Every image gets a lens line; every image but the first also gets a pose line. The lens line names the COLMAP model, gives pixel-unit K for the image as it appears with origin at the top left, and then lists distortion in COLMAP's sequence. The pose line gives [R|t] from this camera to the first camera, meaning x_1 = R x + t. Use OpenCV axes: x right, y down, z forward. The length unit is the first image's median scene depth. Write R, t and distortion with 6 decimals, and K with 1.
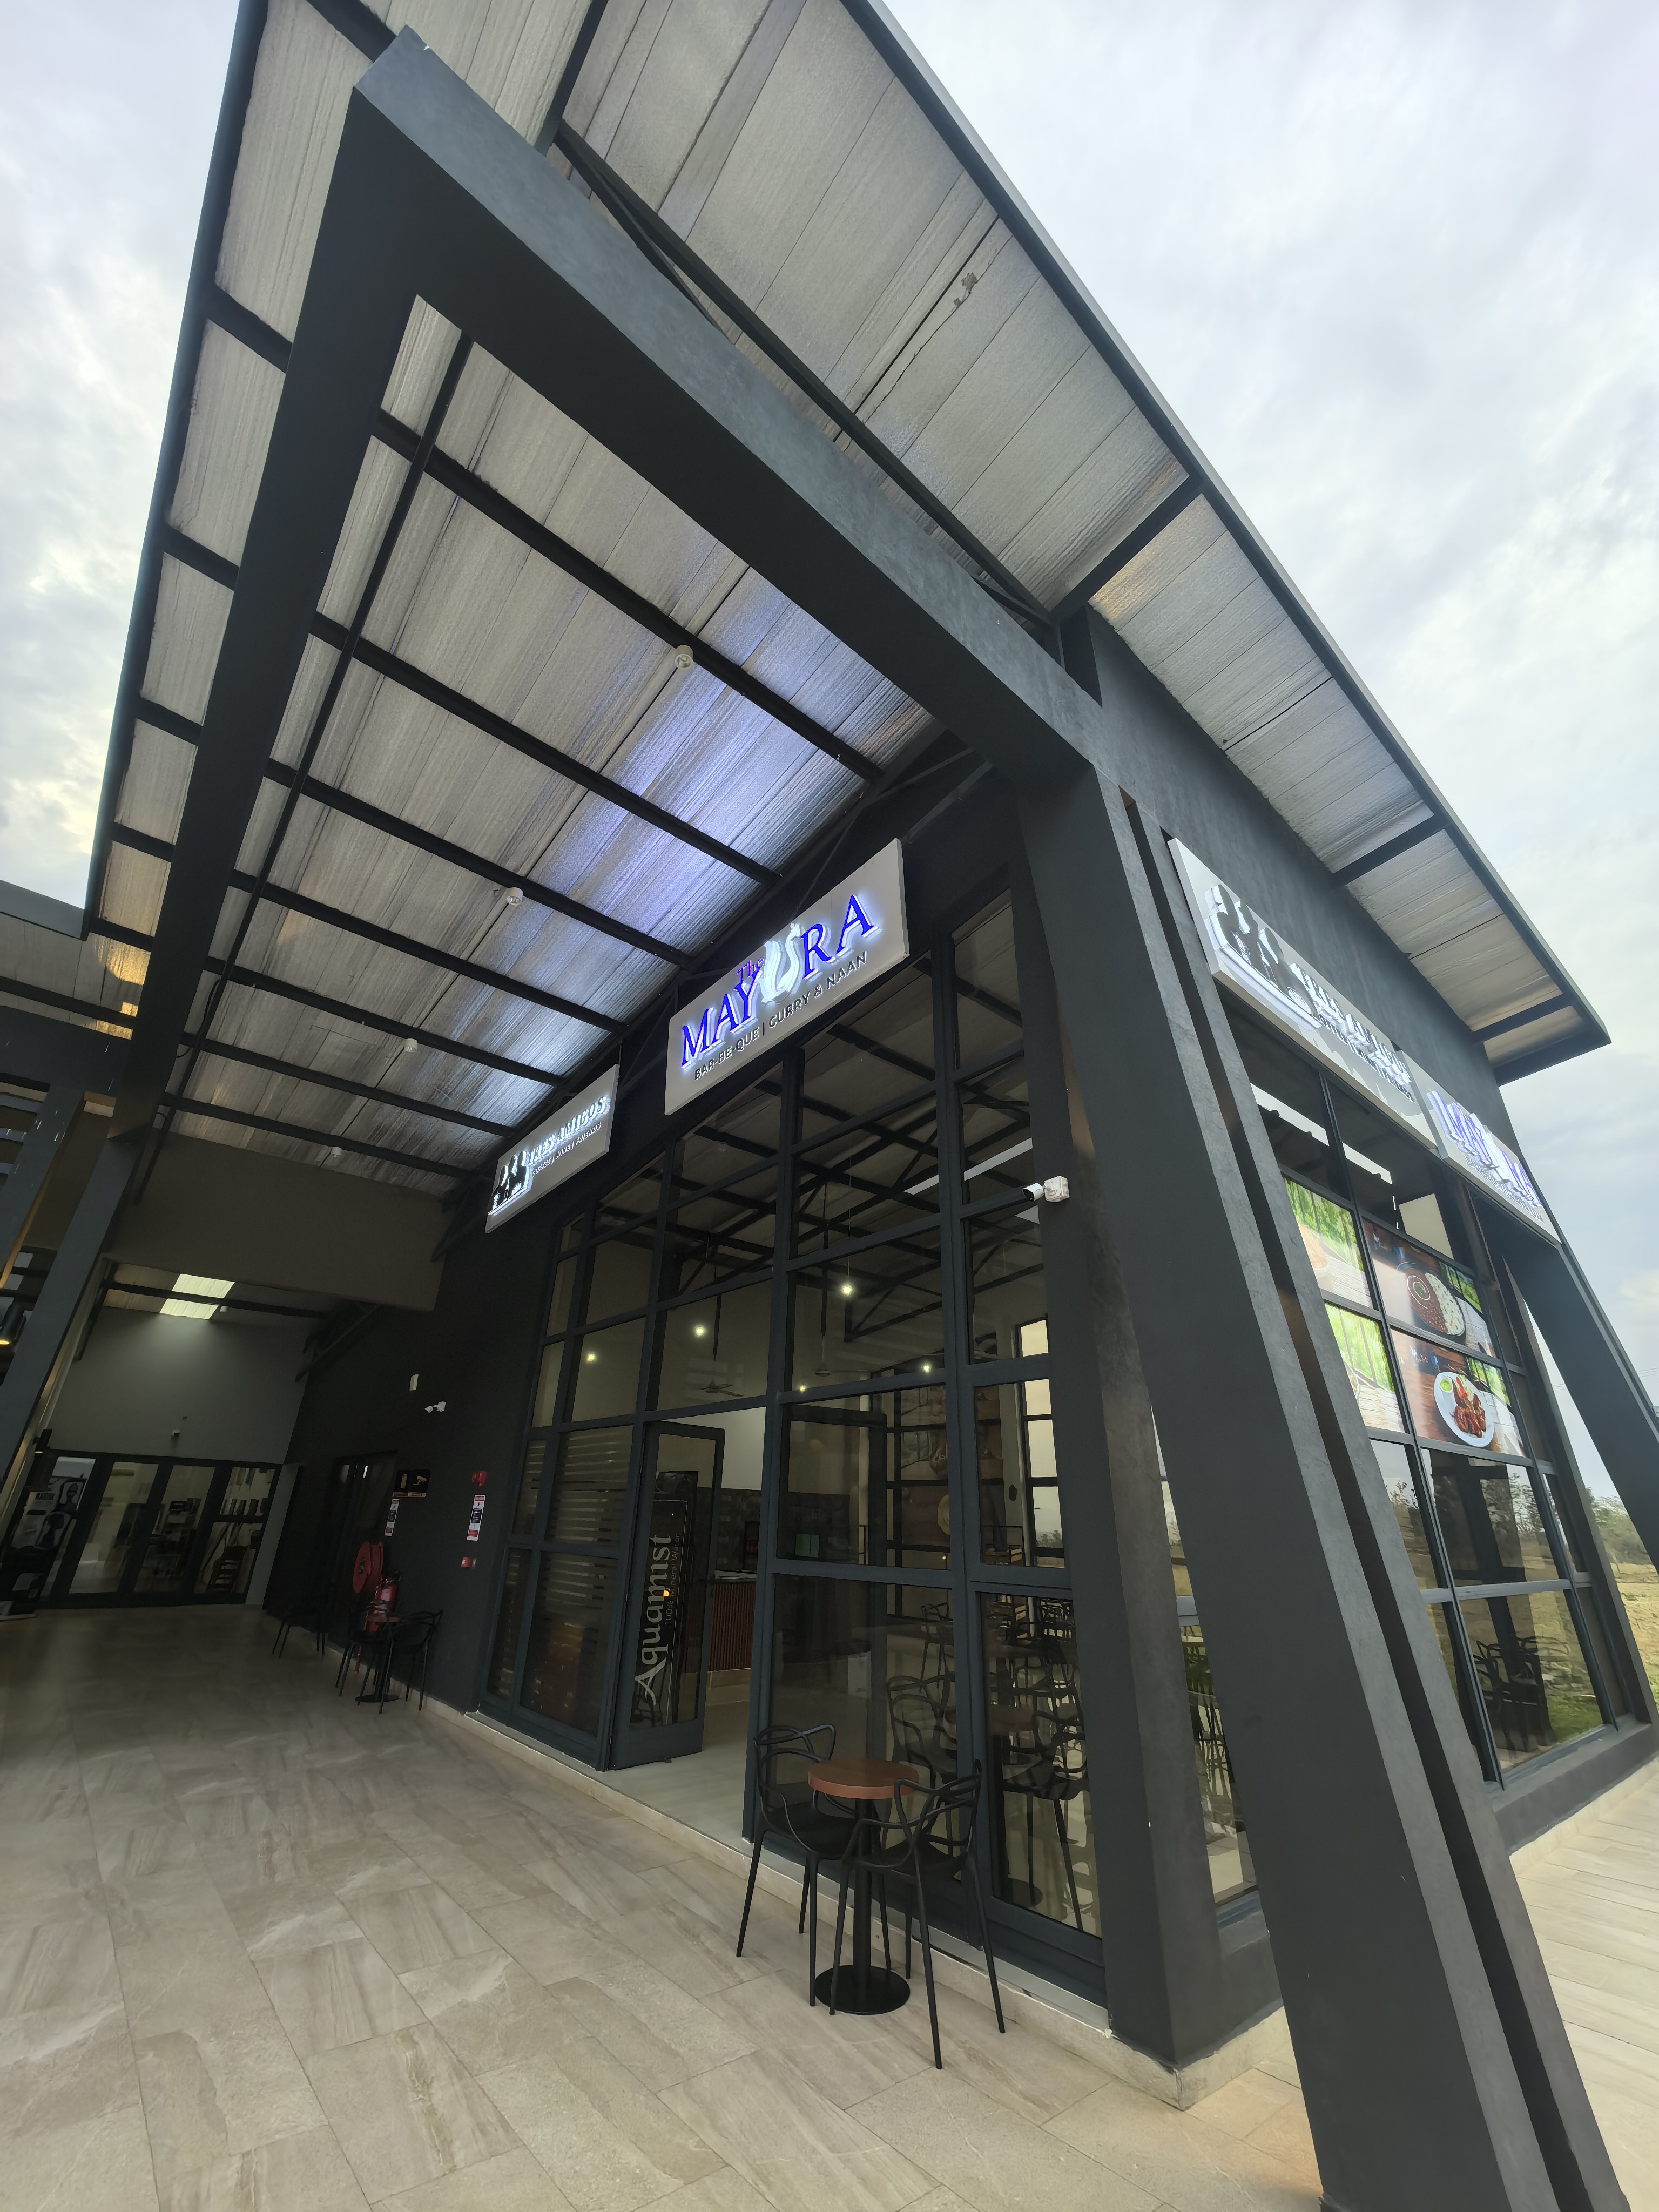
lens RADIAL K [[853.4, 0, 826.0], [0, 853.4, 1110.2], [0, 0, 1]] dist [-0.006402, -0.000554]
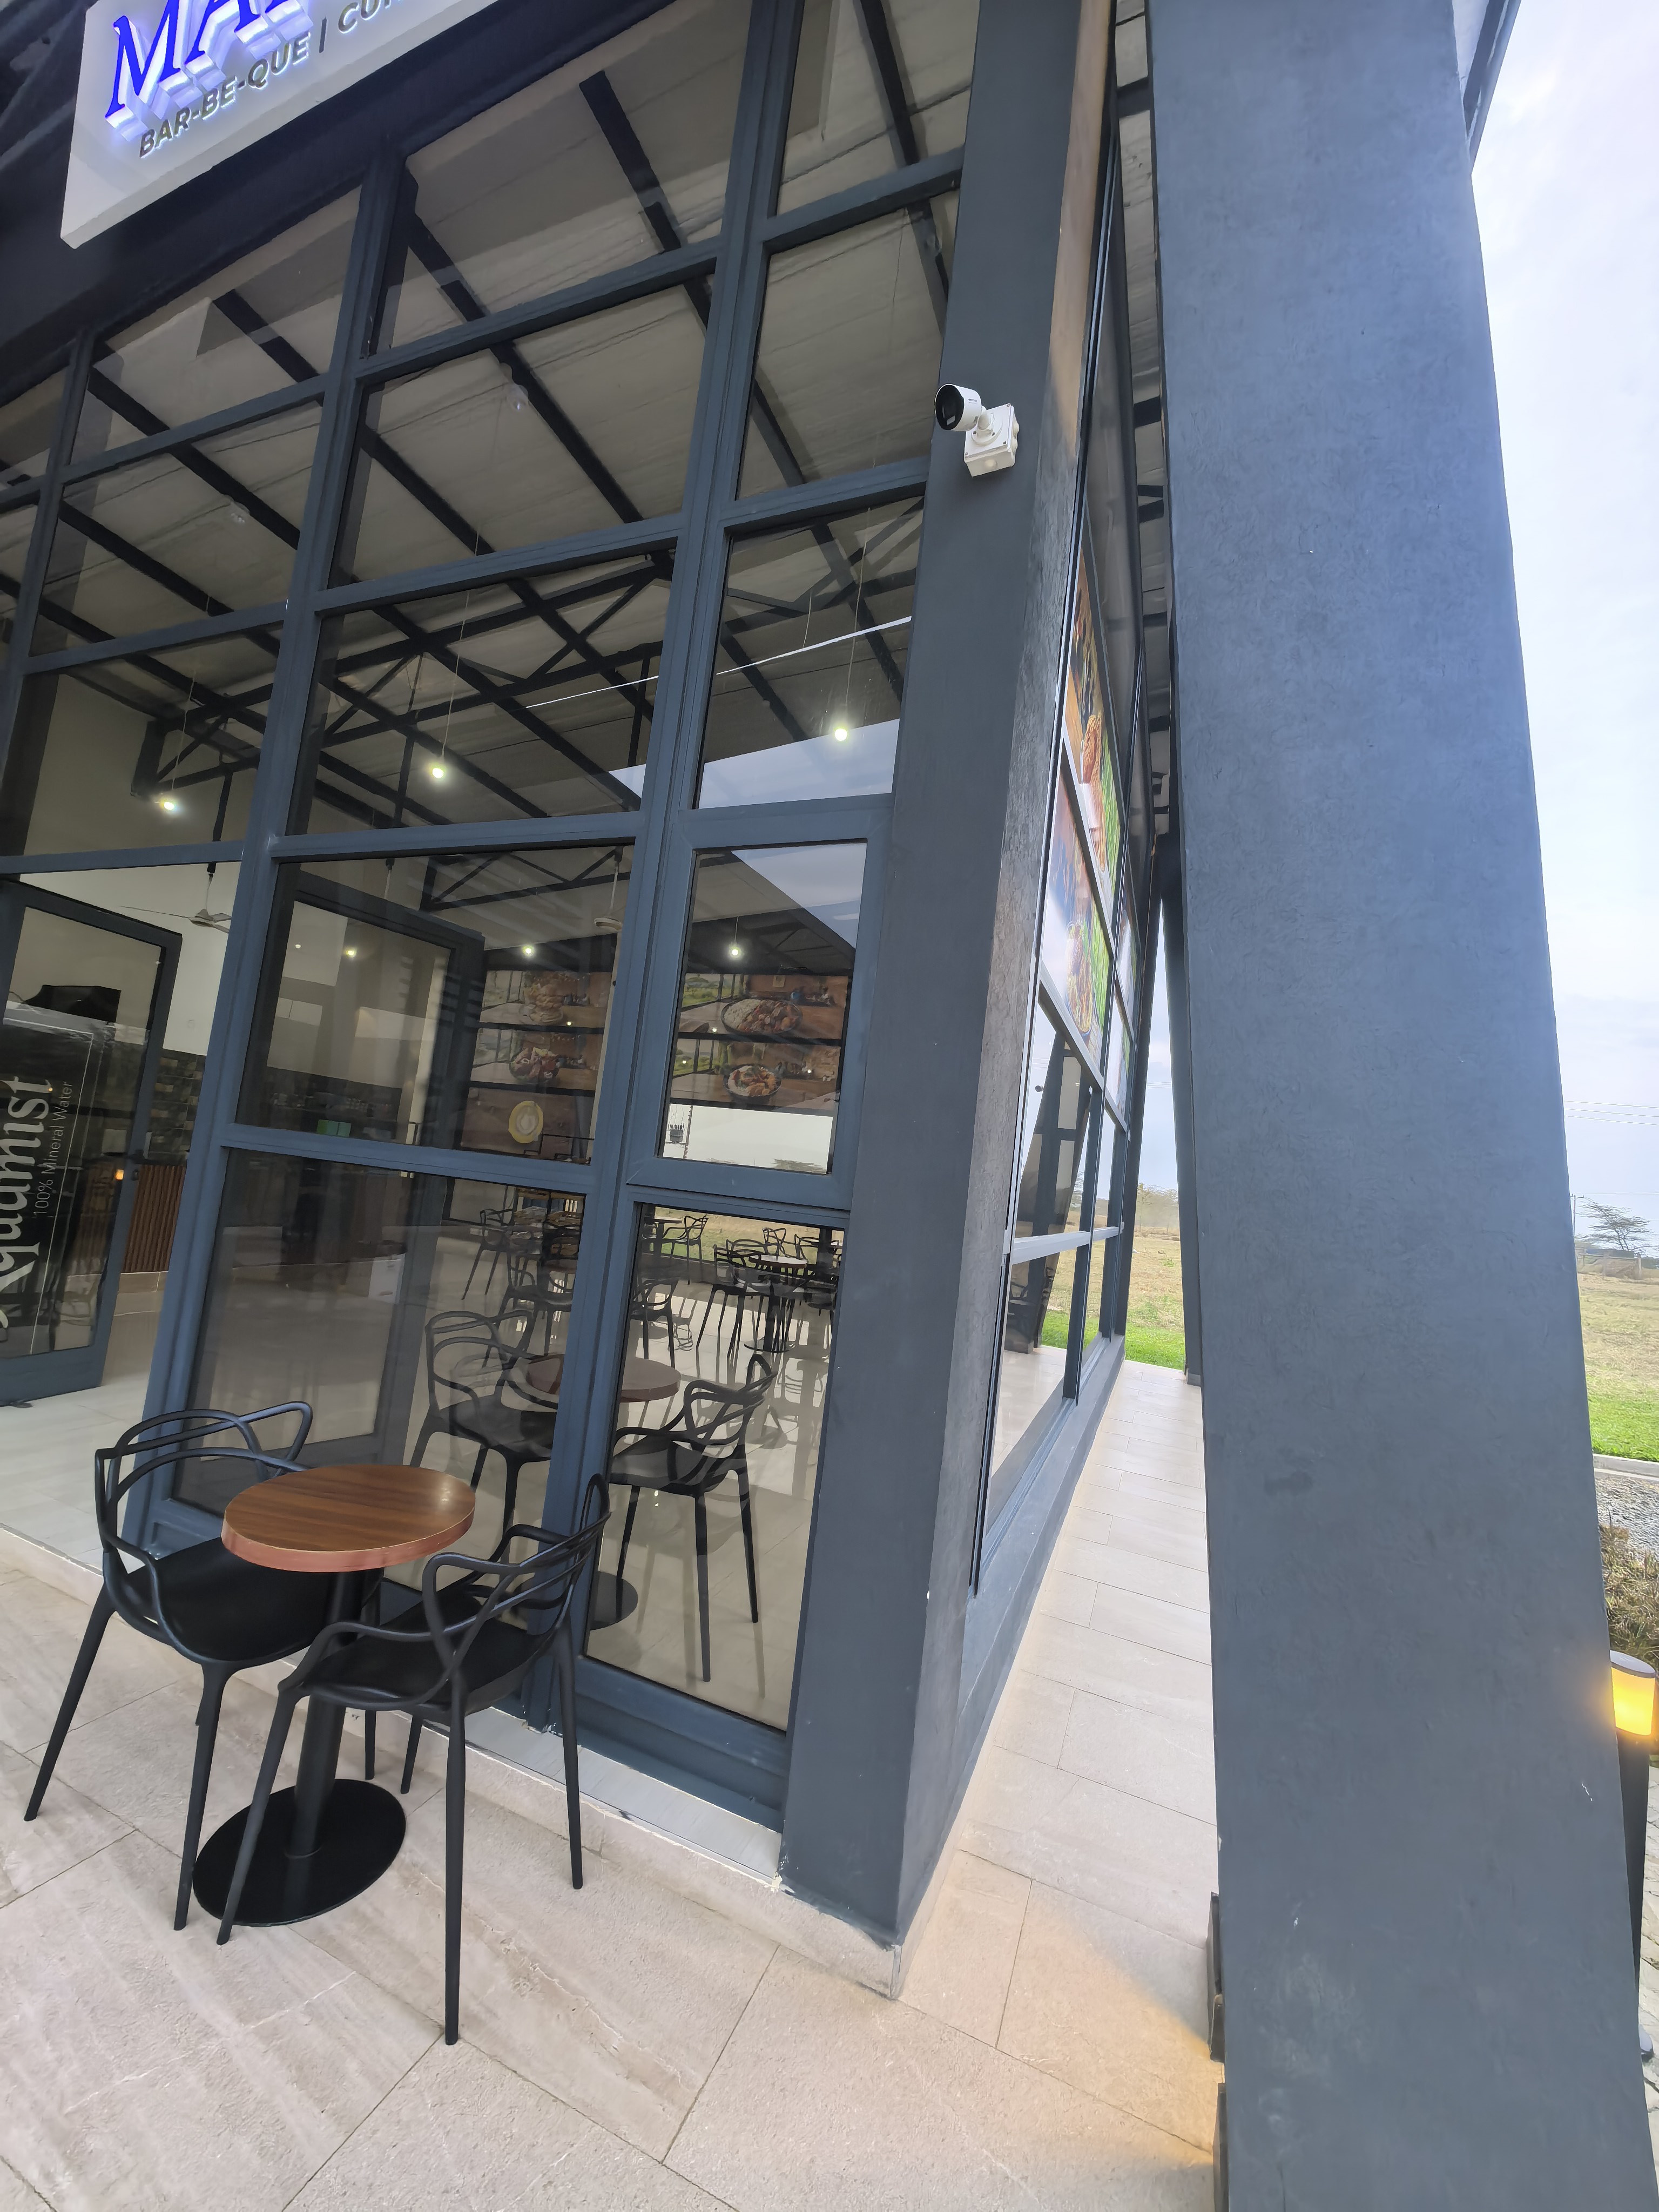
lens RADIAL K [[853.4, 0, 826.0], [0, 853.4, 1110.2], [0, 0, 1]] dist [-0.006402, -0.000554]
pose [[0.877589, 0.114232, 0.465606, 0.014788], [-0.287782, 0.902278, 0.321054, 0.185450], [-0.383431, -0.415746, 0.824703, 0.323057]]
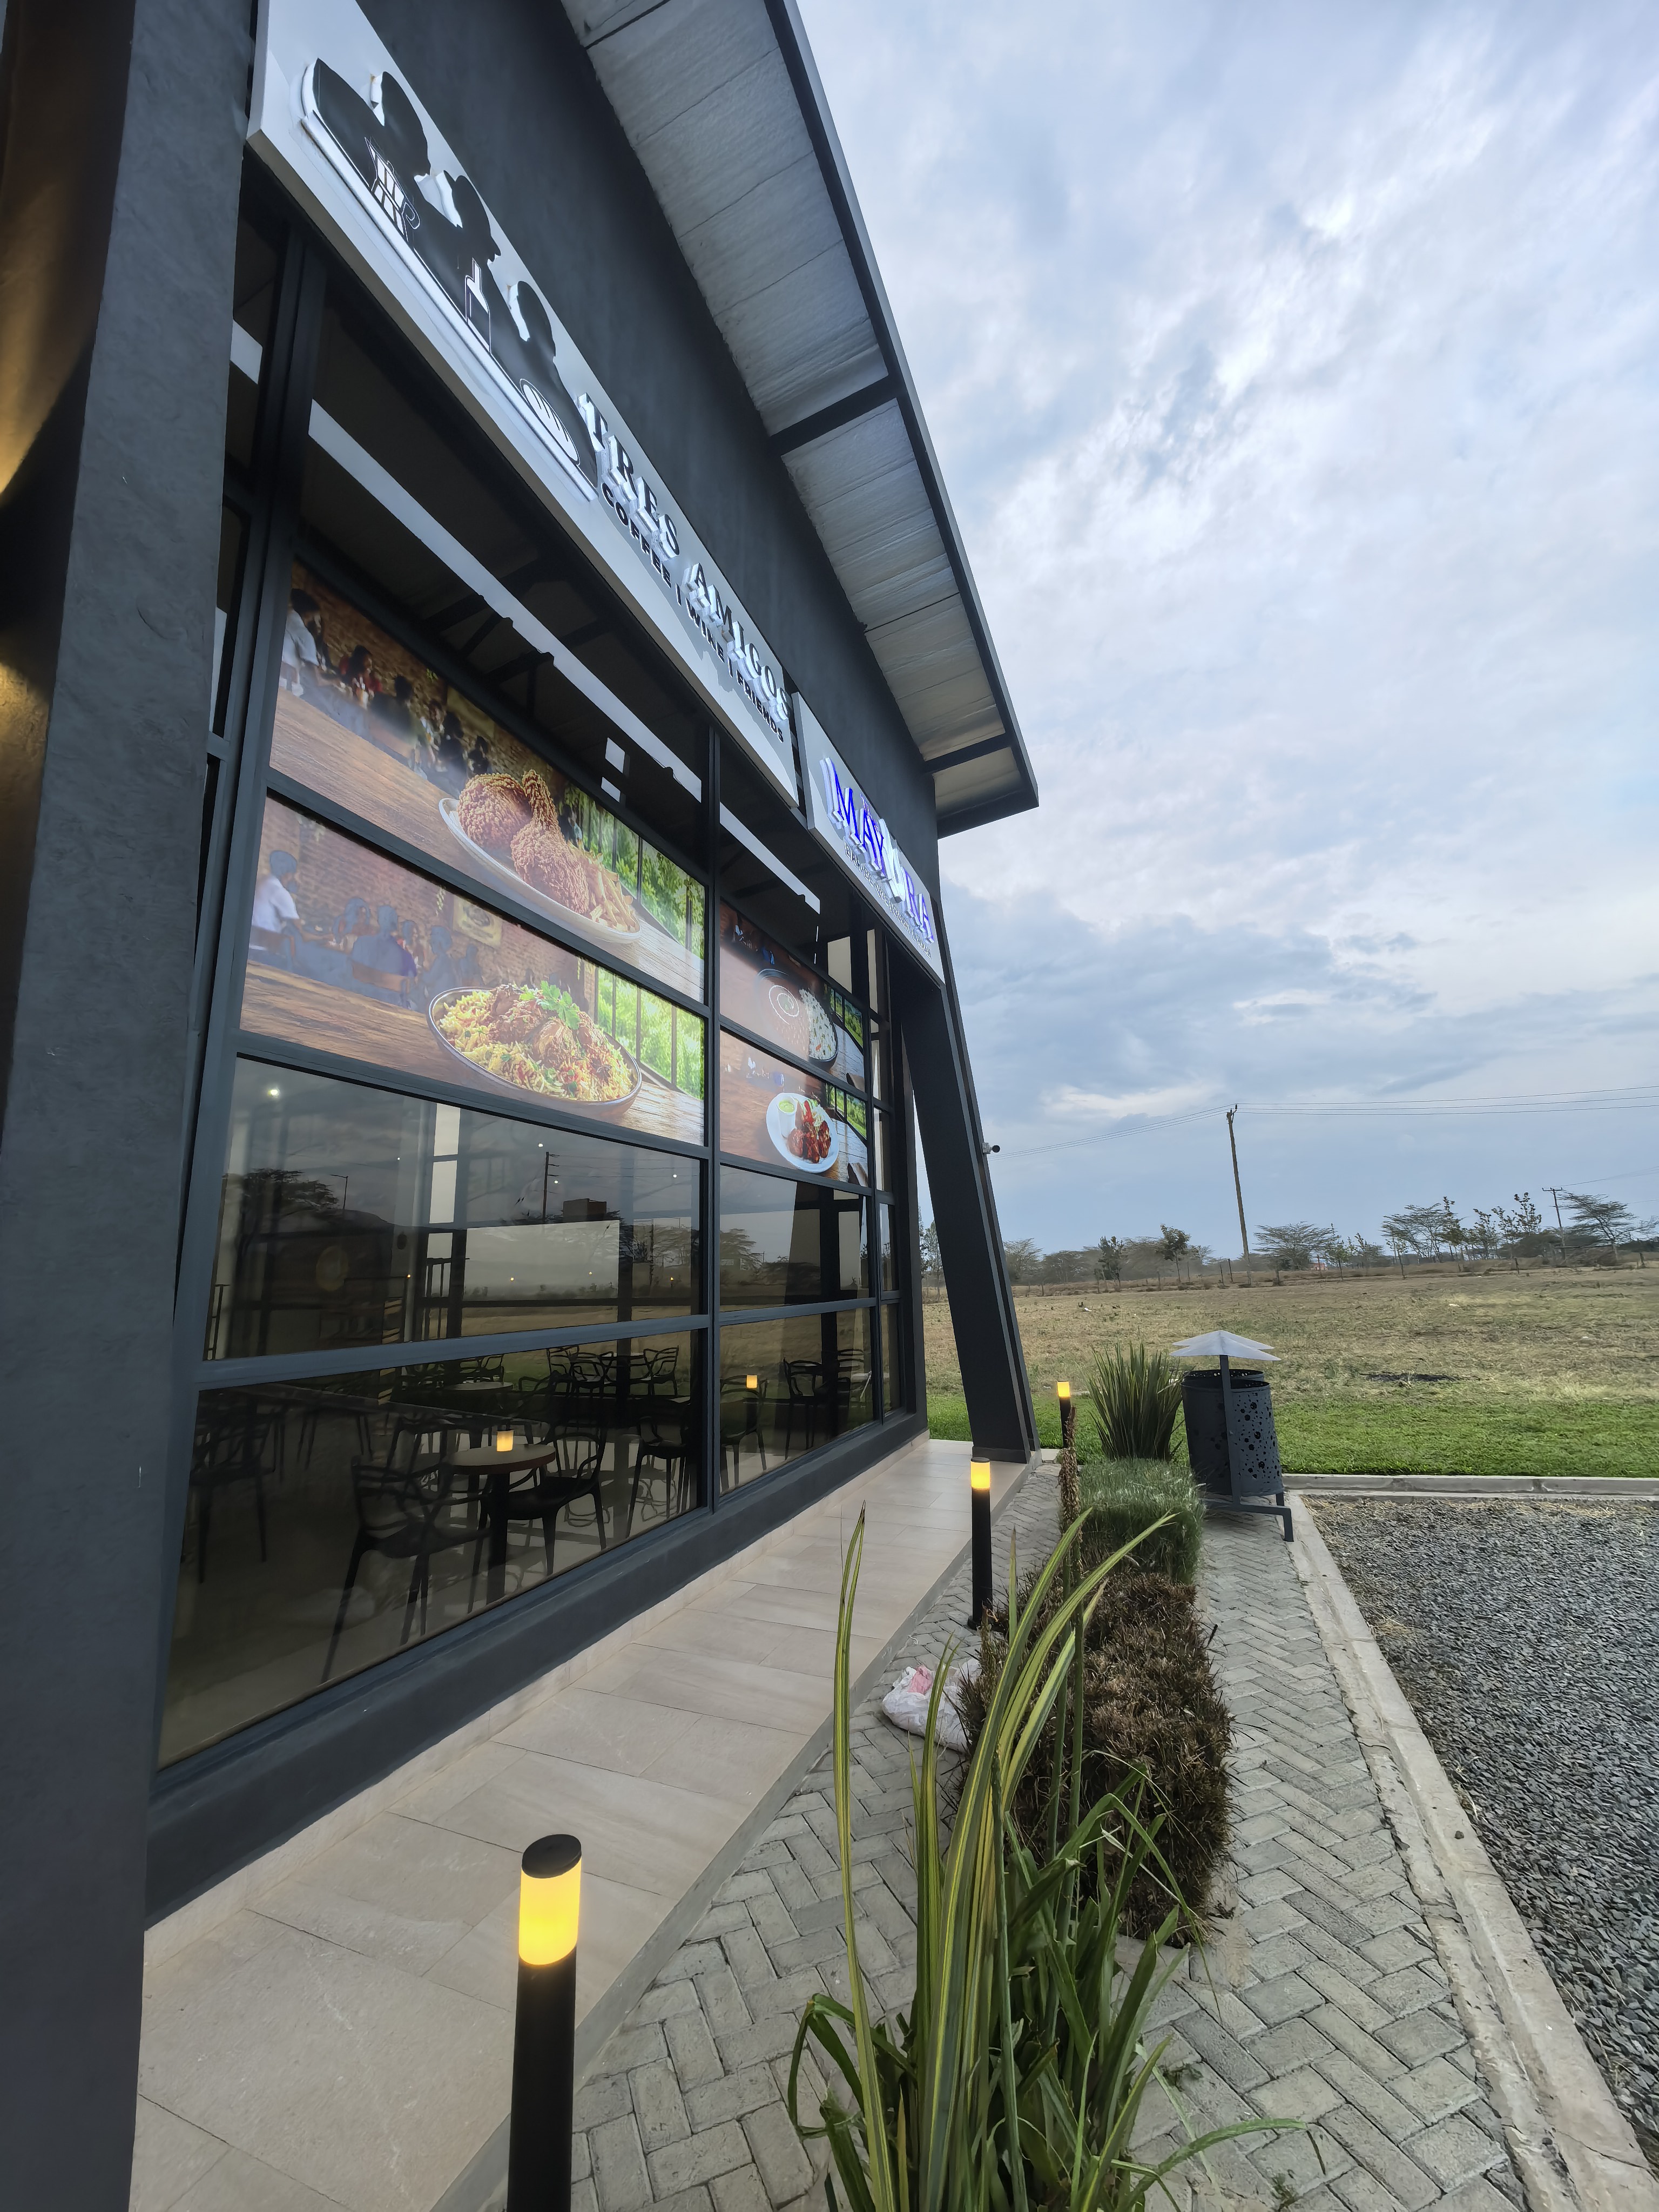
lens RADIAL K [[853.4, 0, 826.0], [0, 853.4, 1110.2], [0, 0, 1]] dist [-0.006402, -0.000554]
pose [[0.883152, 0.045660, 0.466859, 0.352184], [-0.162764, 0.963247, 0.213691, 0.131074], [-0.439944, -0.264709, 0.858125, 0.210864]]
